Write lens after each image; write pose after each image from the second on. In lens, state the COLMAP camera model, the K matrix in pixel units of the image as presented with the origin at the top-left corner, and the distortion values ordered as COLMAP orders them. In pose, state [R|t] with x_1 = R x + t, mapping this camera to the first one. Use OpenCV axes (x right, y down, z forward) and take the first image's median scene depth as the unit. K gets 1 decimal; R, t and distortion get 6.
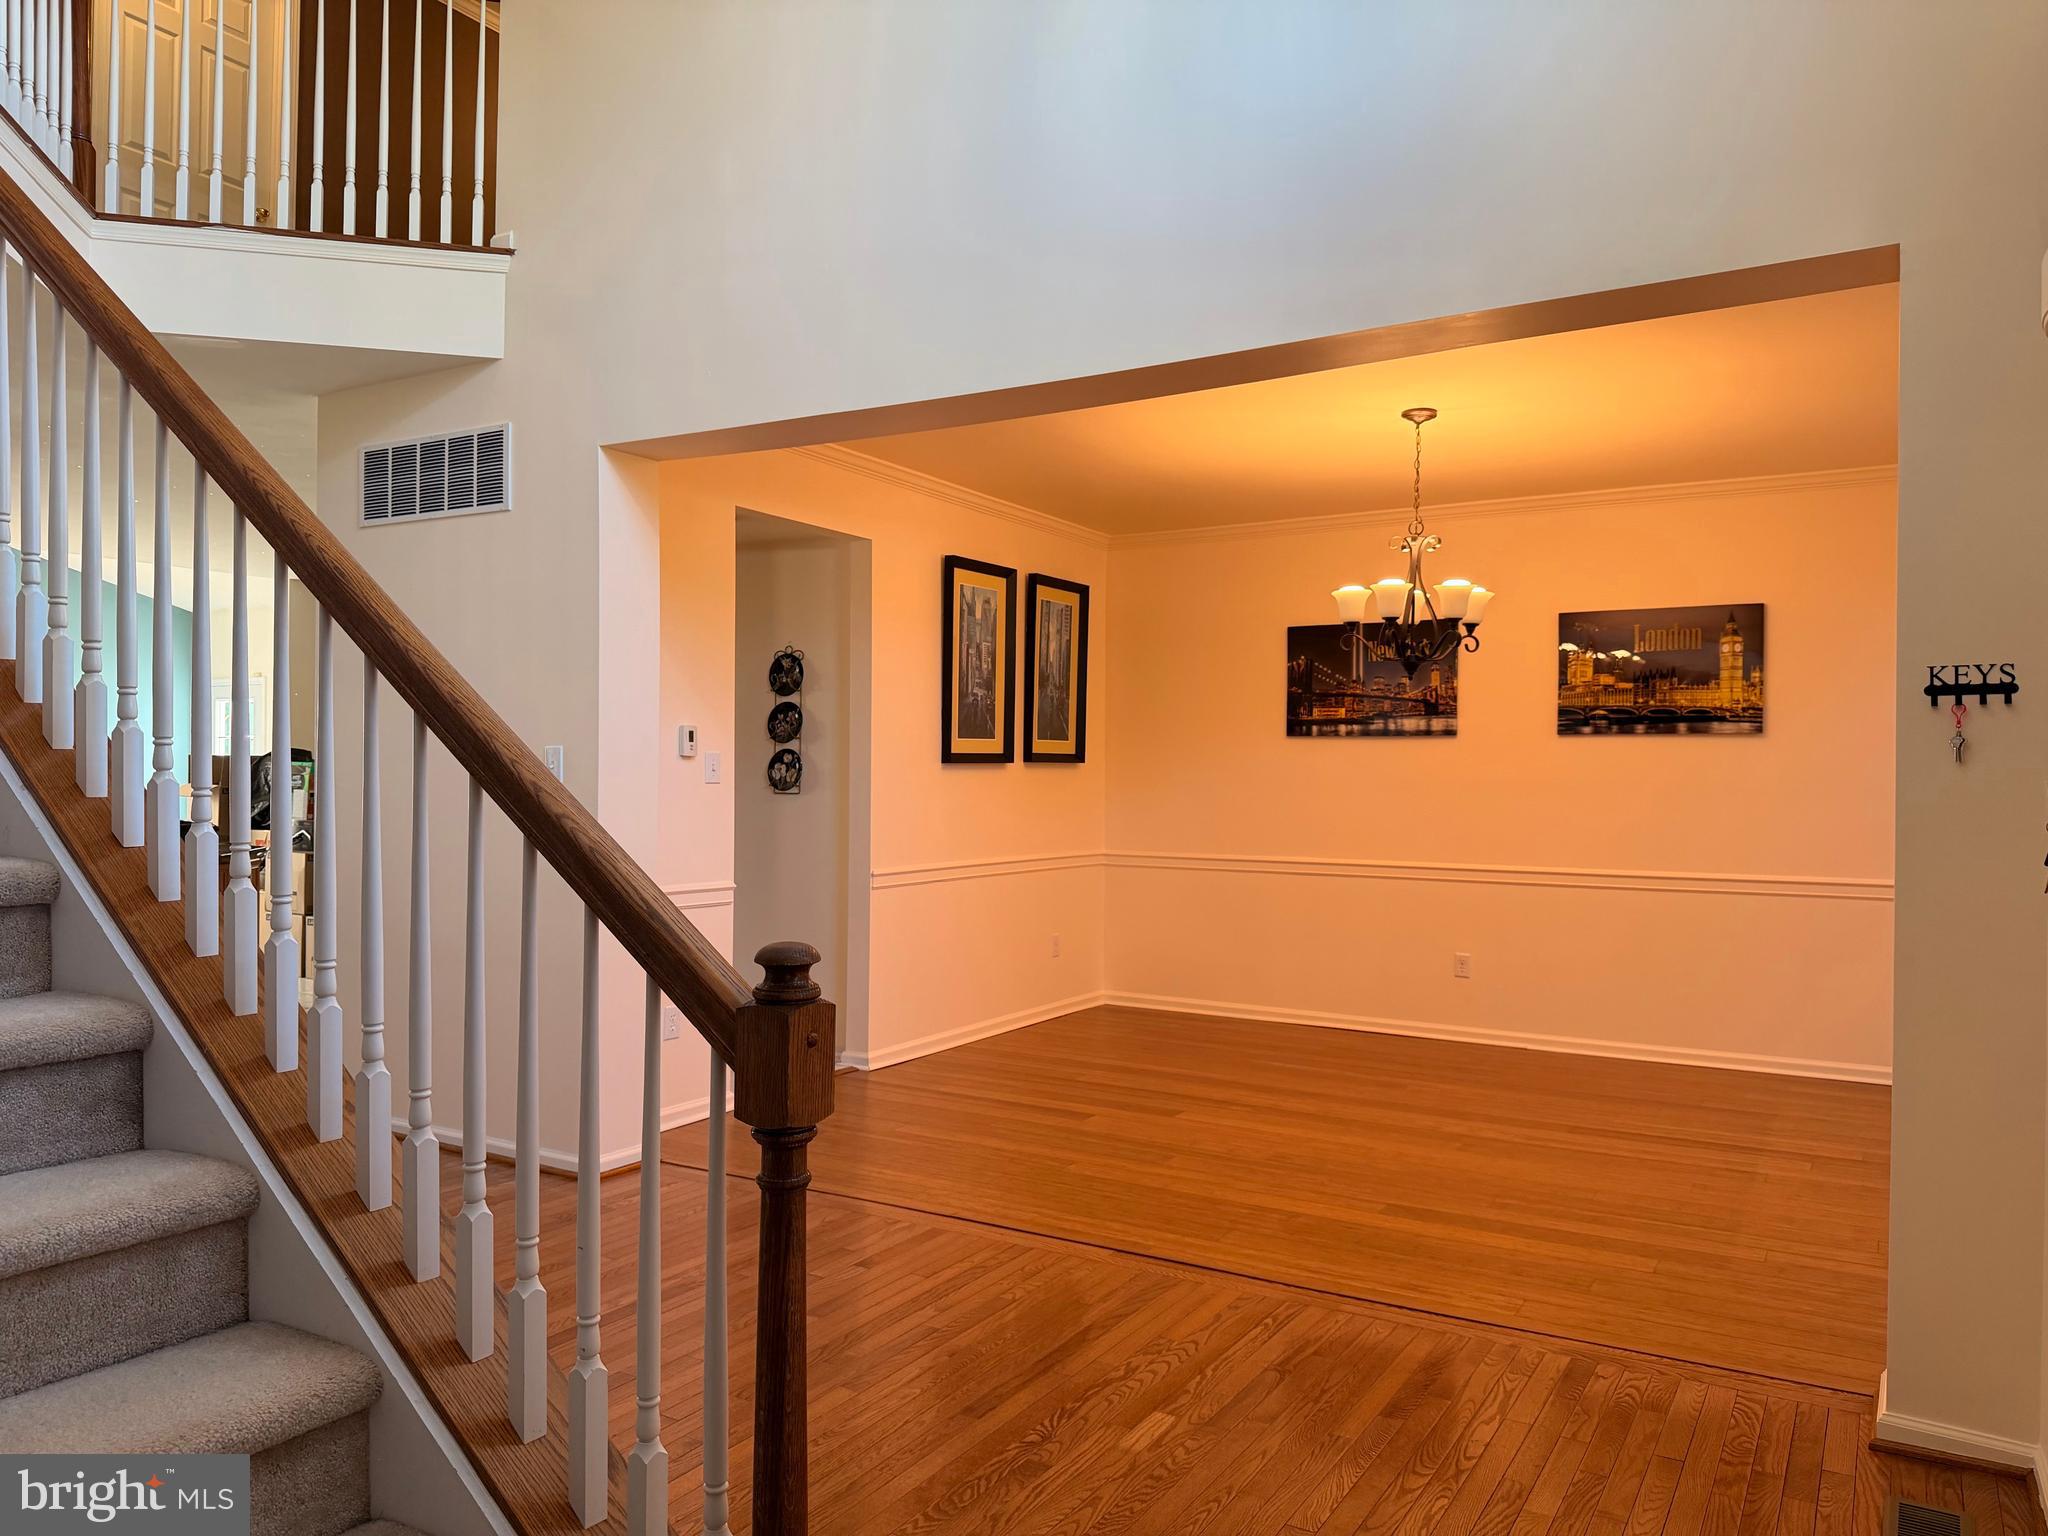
lens RADIAL K [[1436.7, 0, 1017.6], [0, 1436.7, 782.1], [0, 0, 1]] dist [0.069277, -0.087911]
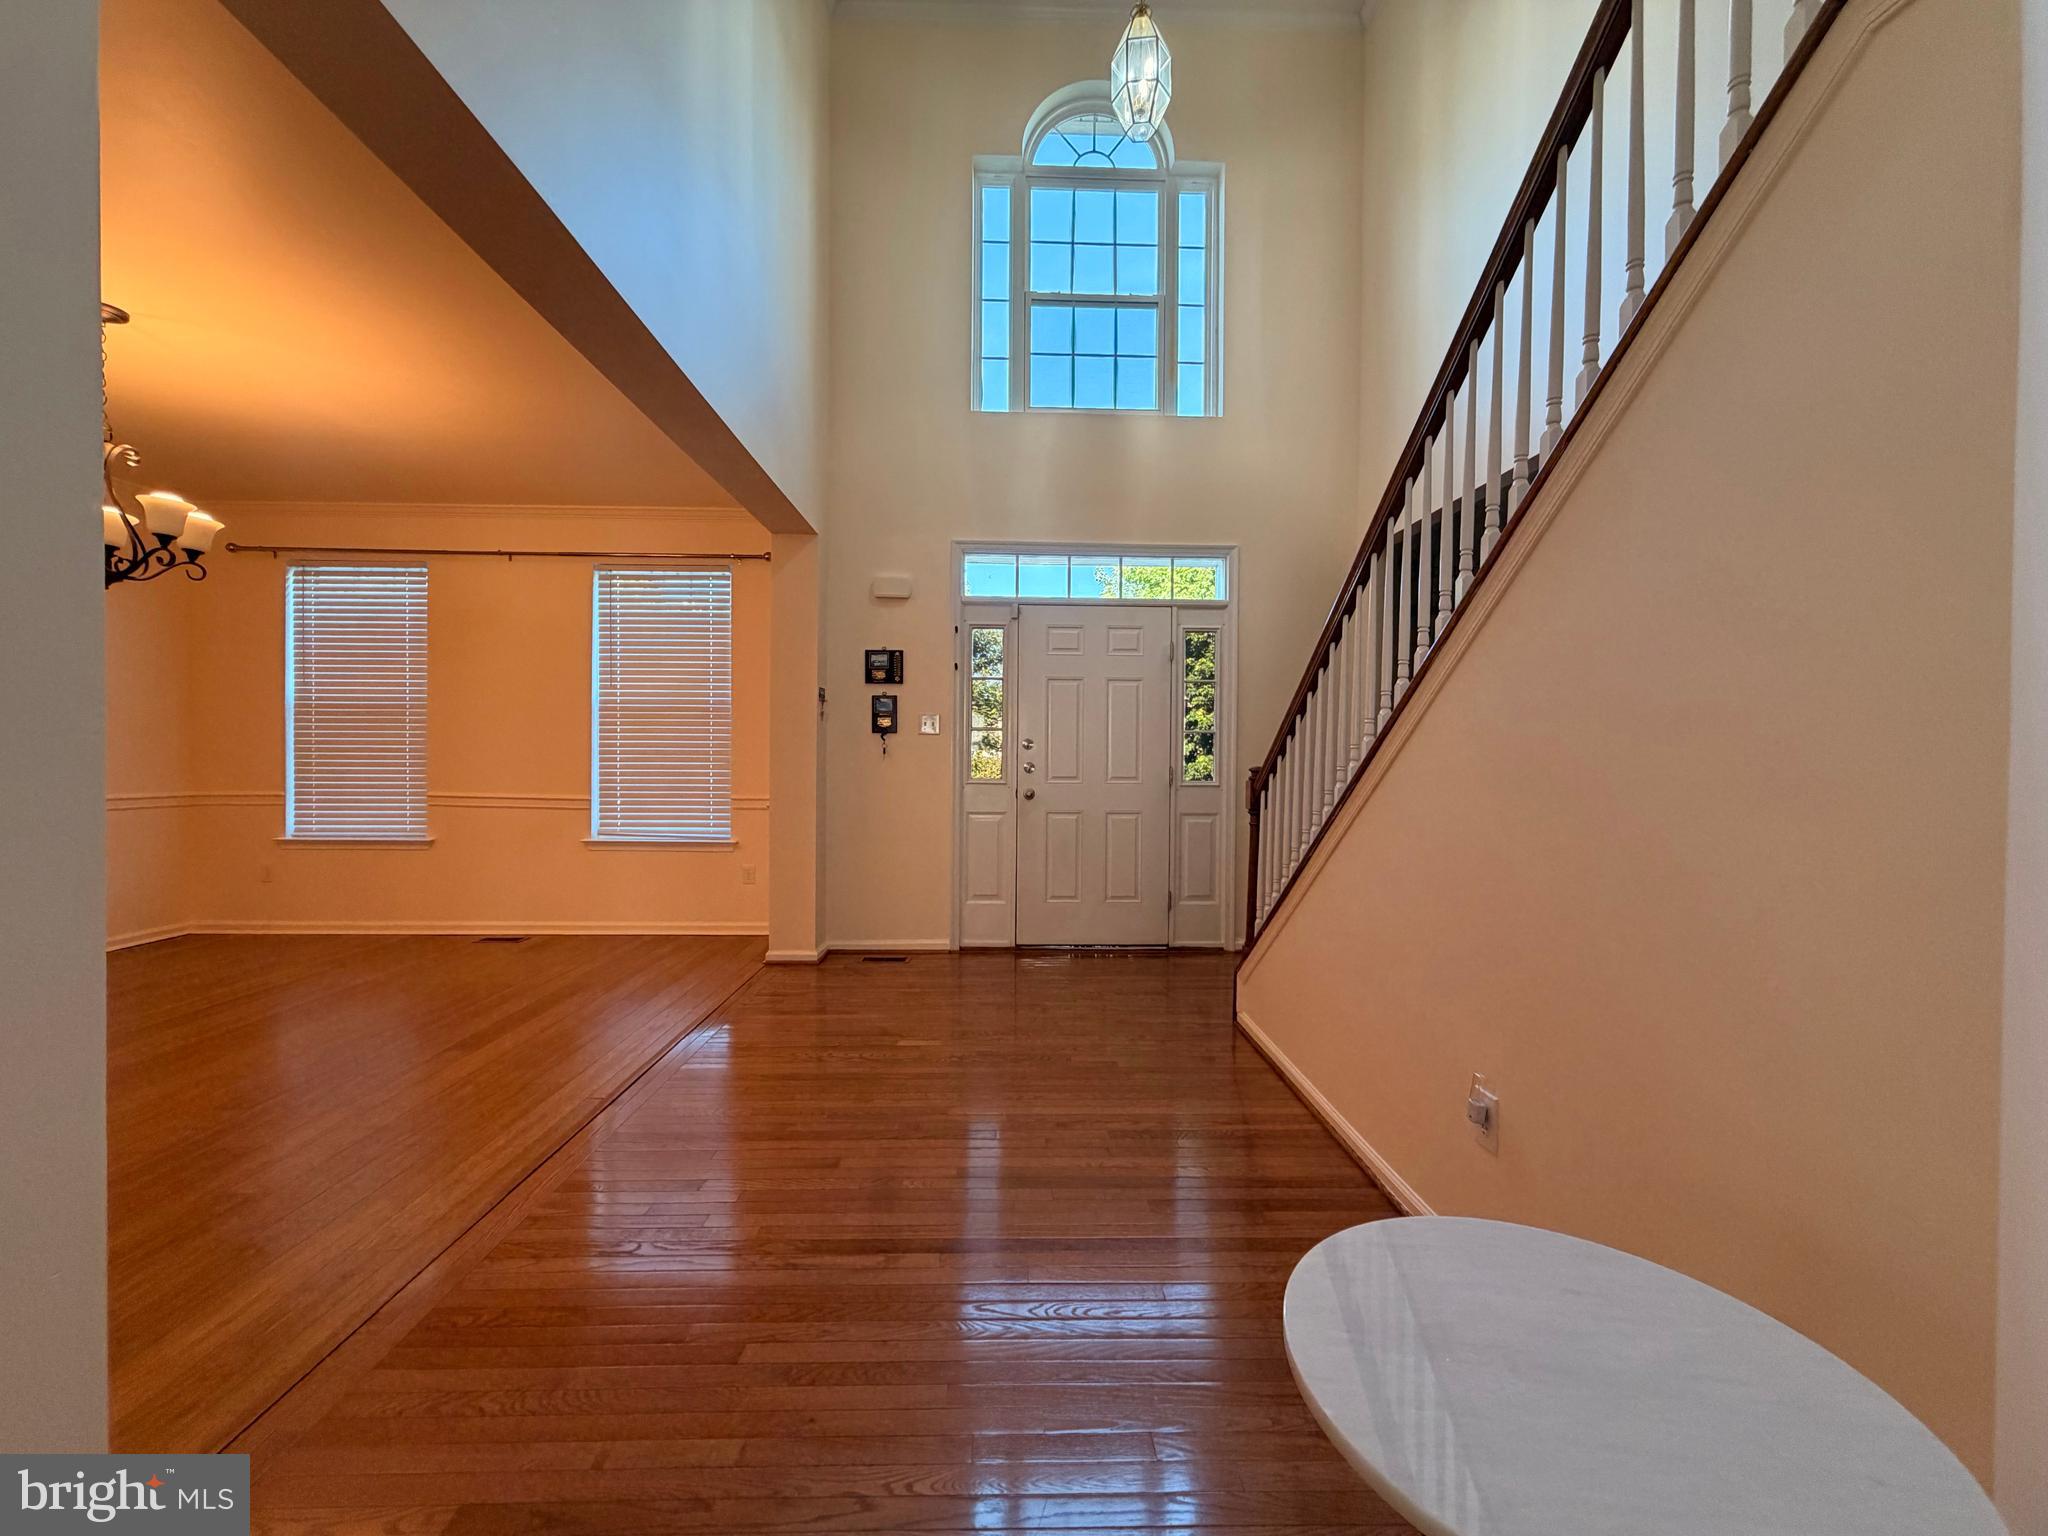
lens RADIAL K [[819.3, 0, 1024.2], [0, 819.3, 765.8], [0, 0, 1]] dist [0.001167, 0.000850]
pose [[-0.540766, -0.022005, 0.840885, -0.407046], [-0.009847, 0.999755, 0.019829, 0.017788], [-0.841115, 0.002442, -0.540850, 0.651361]]
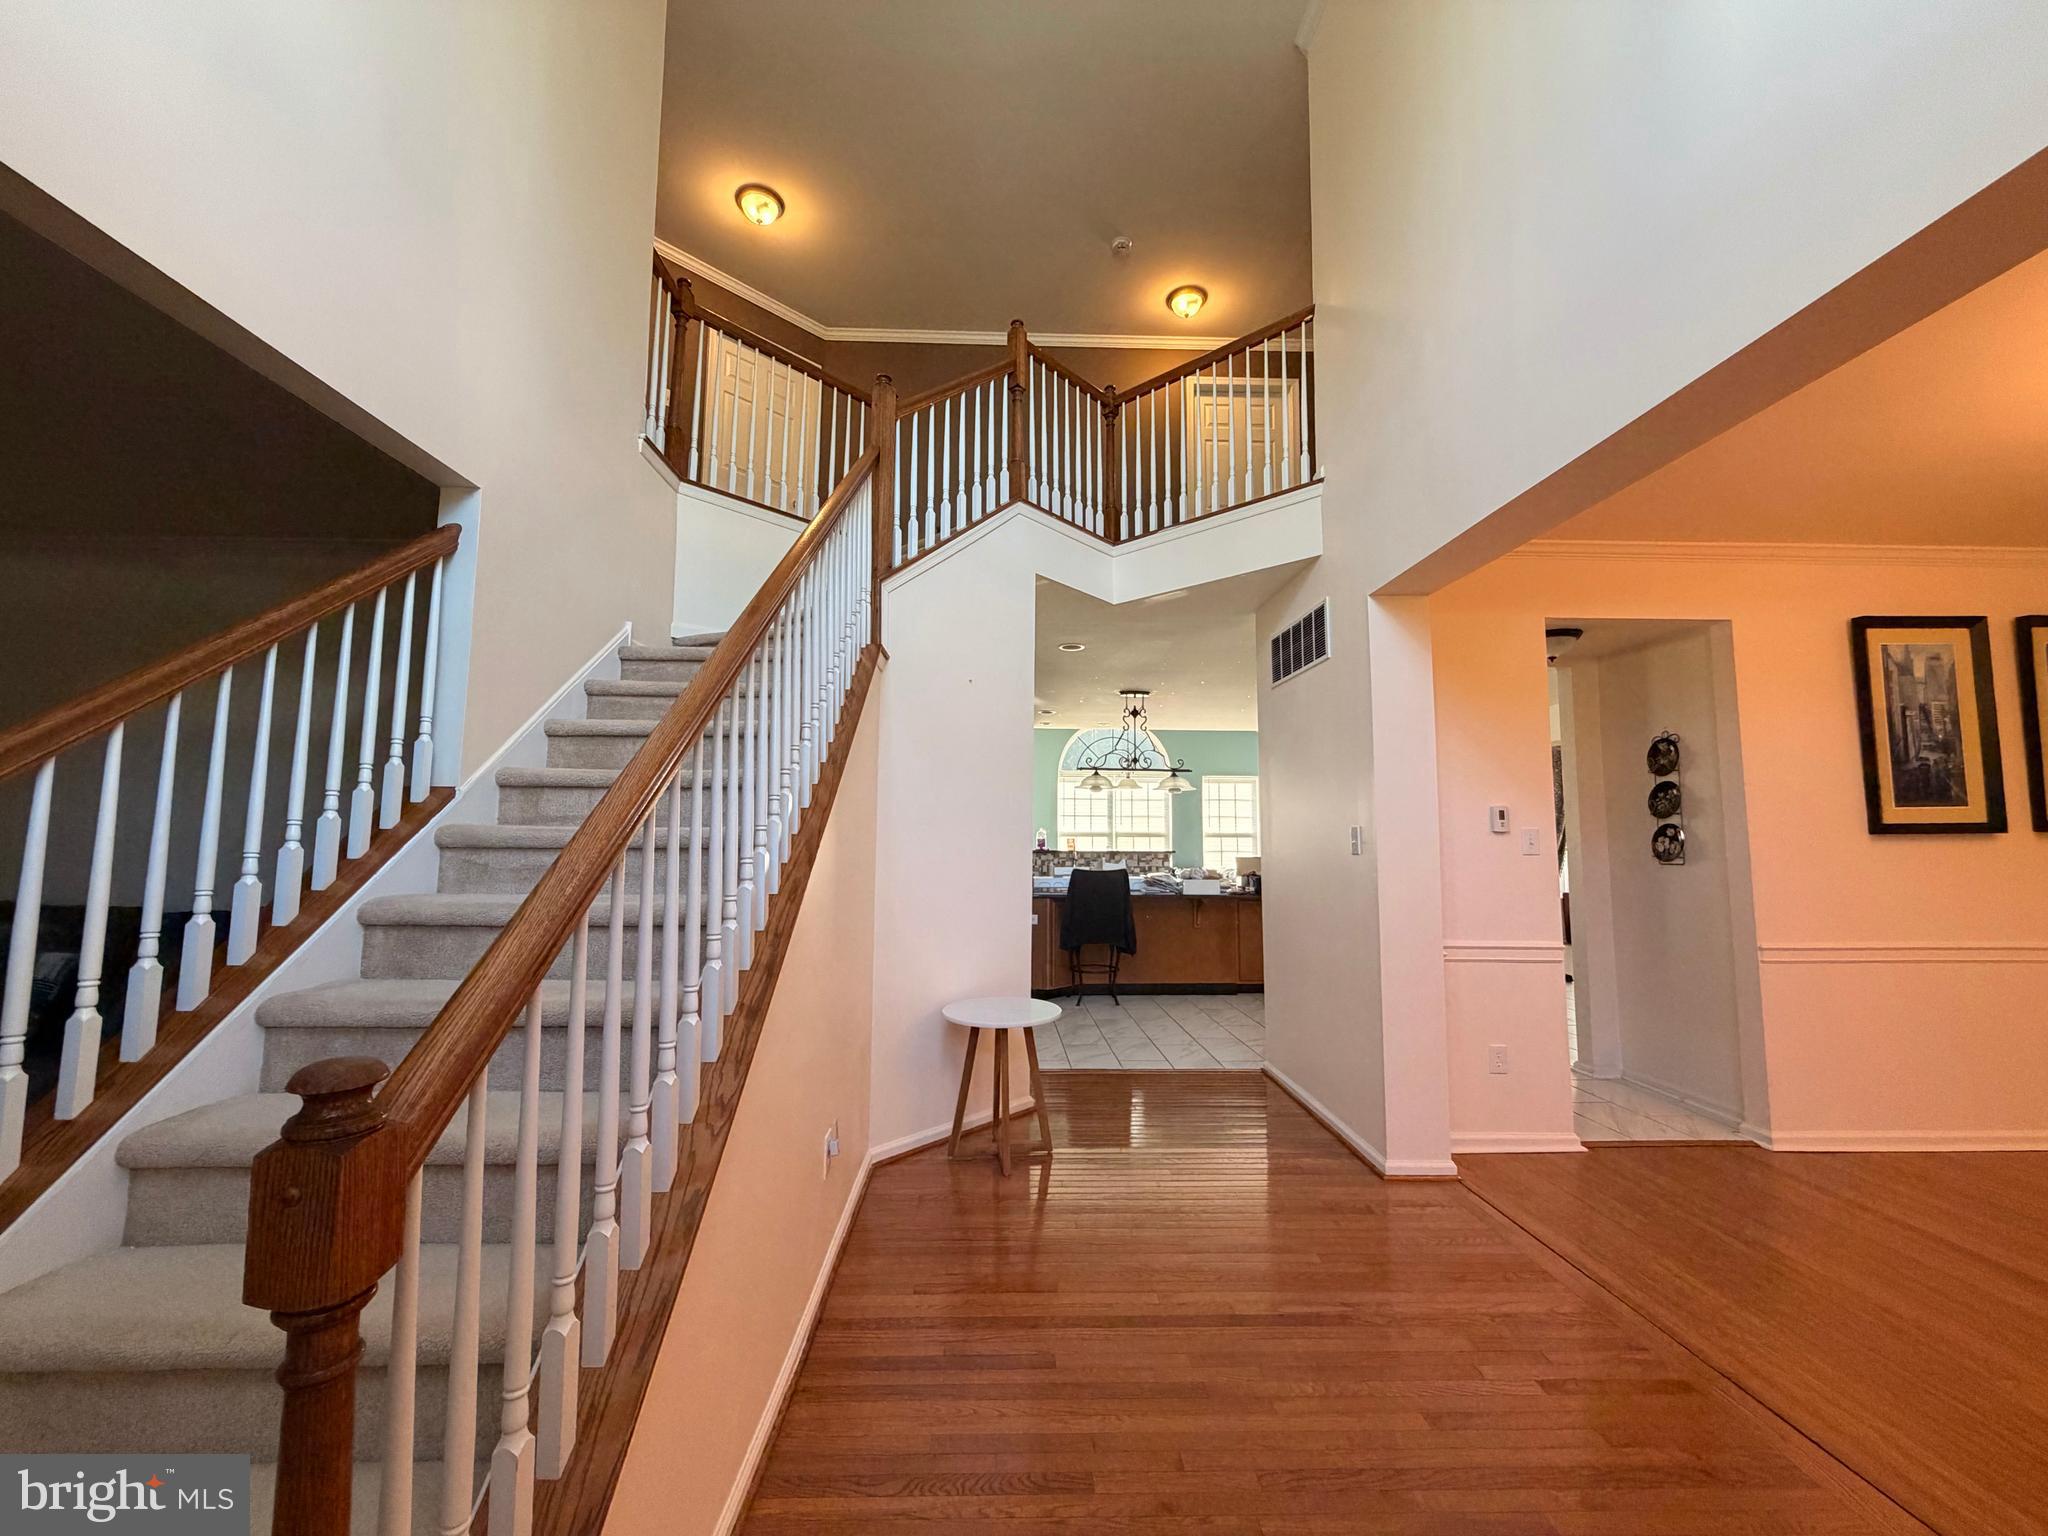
lens RADIAL K [[819.3, 0, 1027.4], [0, 819.3, 770.5], [0, 0, 1]] dist [0.001167, 0.000850]
pose [[0.541644, -0.083285, -0.836472, 0.105758], [-0.002194, 0.994936, -0.100484, 0.000621], [0.840605, 0.056262, 0.538718, 0.250571]]
